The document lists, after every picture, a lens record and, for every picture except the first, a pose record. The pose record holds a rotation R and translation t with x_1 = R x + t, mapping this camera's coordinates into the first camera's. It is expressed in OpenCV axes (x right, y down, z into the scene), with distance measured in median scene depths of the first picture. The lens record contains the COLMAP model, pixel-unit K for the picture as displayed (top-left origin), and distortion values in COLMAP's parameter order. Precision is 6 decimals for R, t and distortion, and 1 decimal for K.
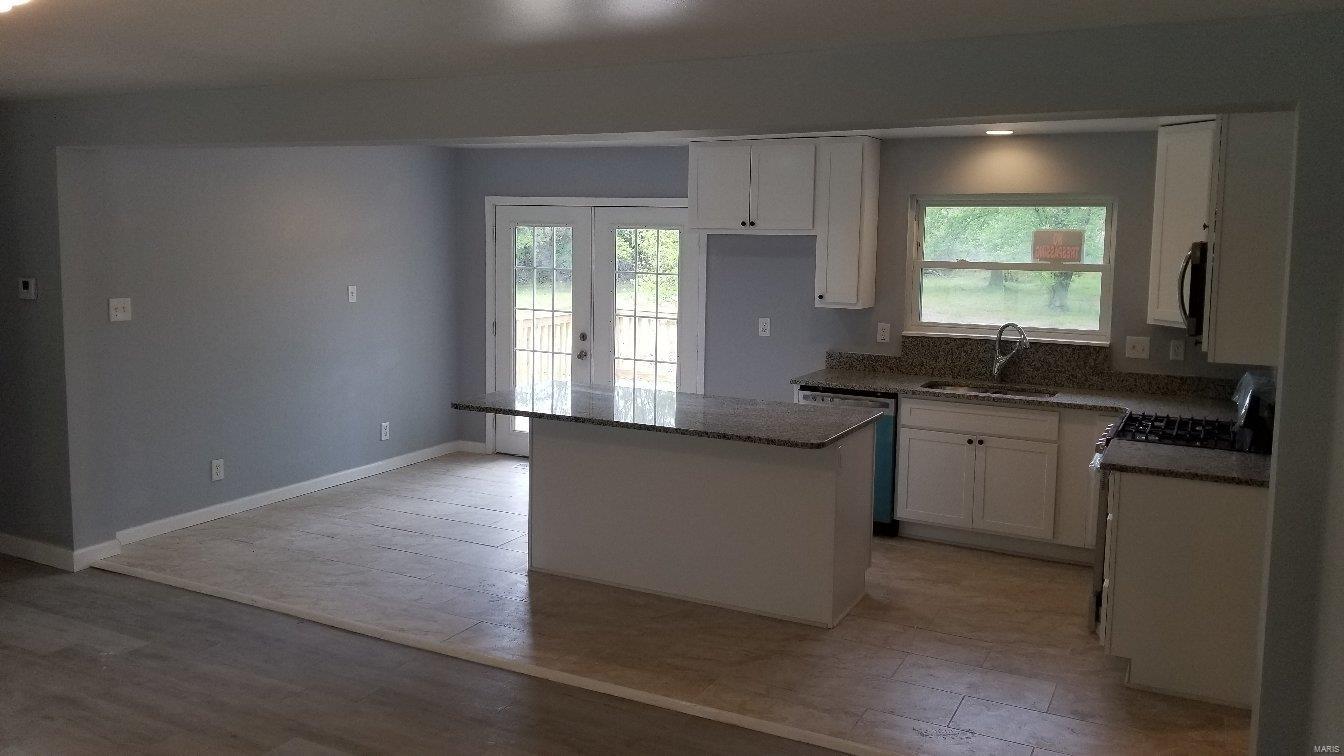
lens RADIAL K [[1017.6, 0, 672.0], [0, 1017.6, 378.0], [0, 0, 1]] dist [0.056366, -0.001854]
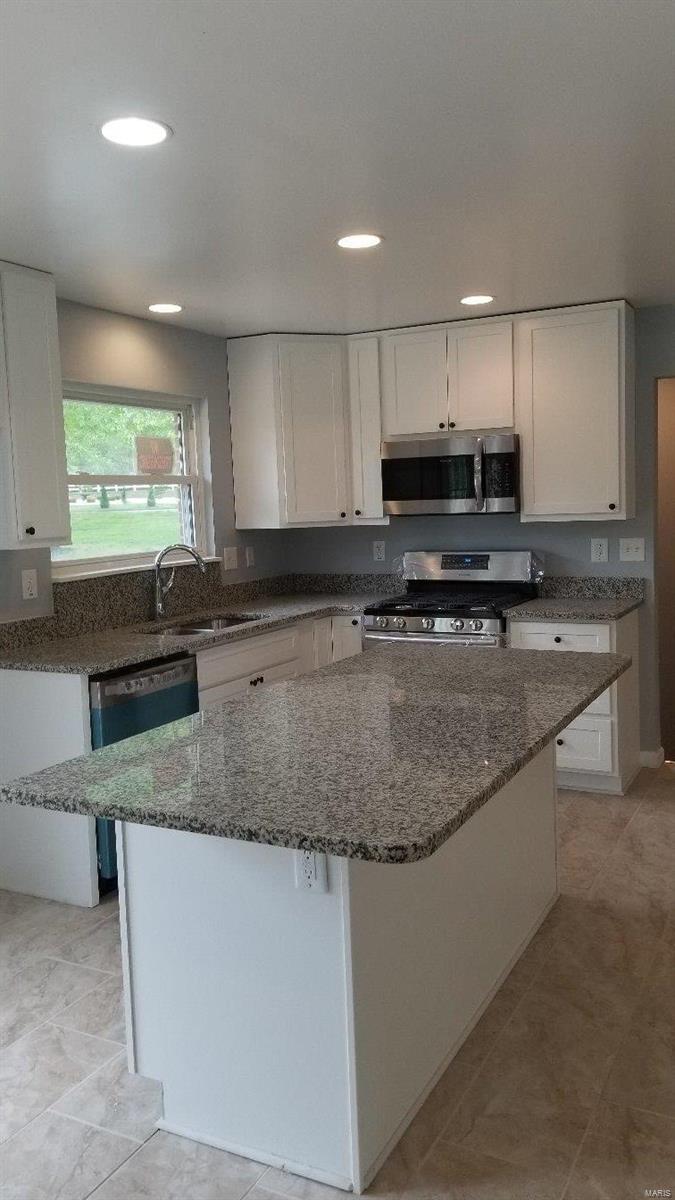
lens RADIAL K [[938.1, 0, 337.5], [0, 938.1, 600.0], [0, 0, 1]] dist [0.004040, -0.001365]
pose [[0.024121, -0.123385, 0.992066, -0.416615], [0.180426, 0.976596, 0.117074, -0.073866], [-0.983293, 0.176170, 0.045819, 0.827242]]
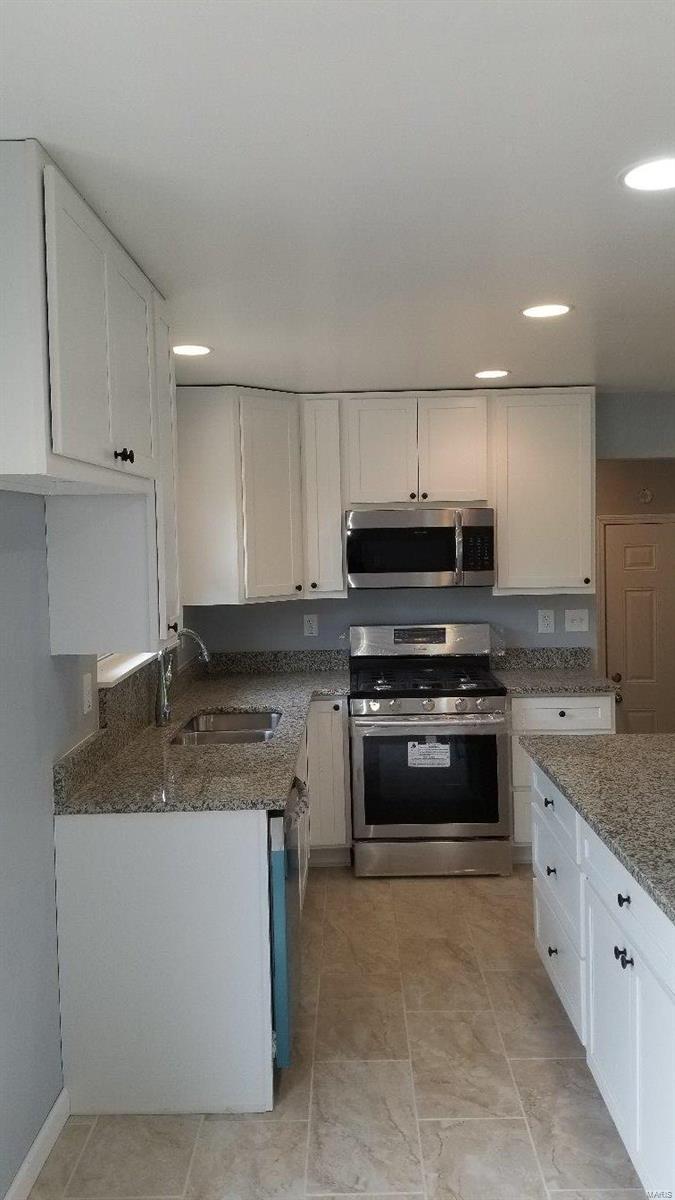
lens RADIAL K [[955.9, 0, 332.4], [0, 955.9, 592.7], [0, 0, 1]] dist [0.010620, -0.000794]
pose [[-0.441198, -0.064462, 0.895092, -0.279624], [0.143338, 0.979550, 0.141196, -0.151649], [-0.885889, 0.190596, -0.422935, 1.154228]]
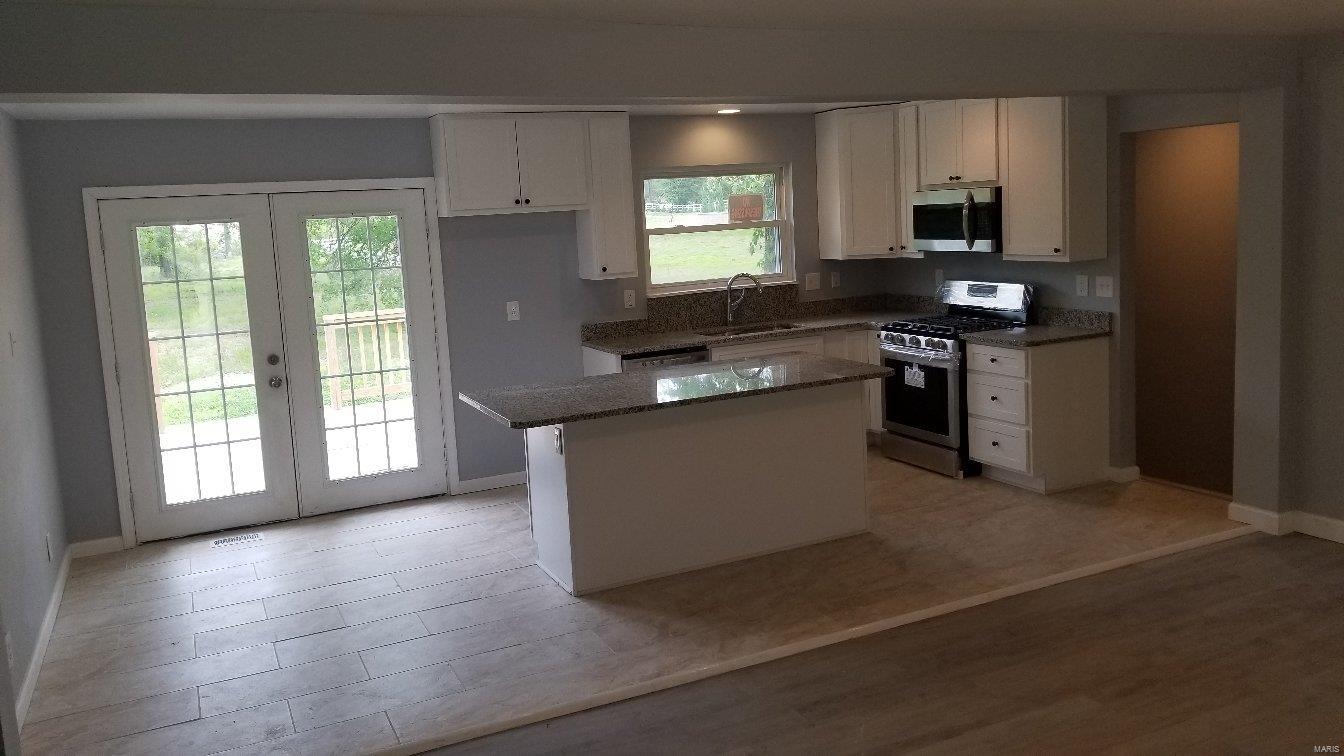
lens RADIAL K [[1017.6, 0, 672.0], [0, 1017.6, 378.0], [0, 0, 1]] dist [0.056366, -0.001854]
pose [[0.614345, -0.176790, 0.768976, -0.635172], [0.177647, 0.980545, 0.083506, -0.047064], [-0.768779, 0.085305, 0.633800, 0.318441]]
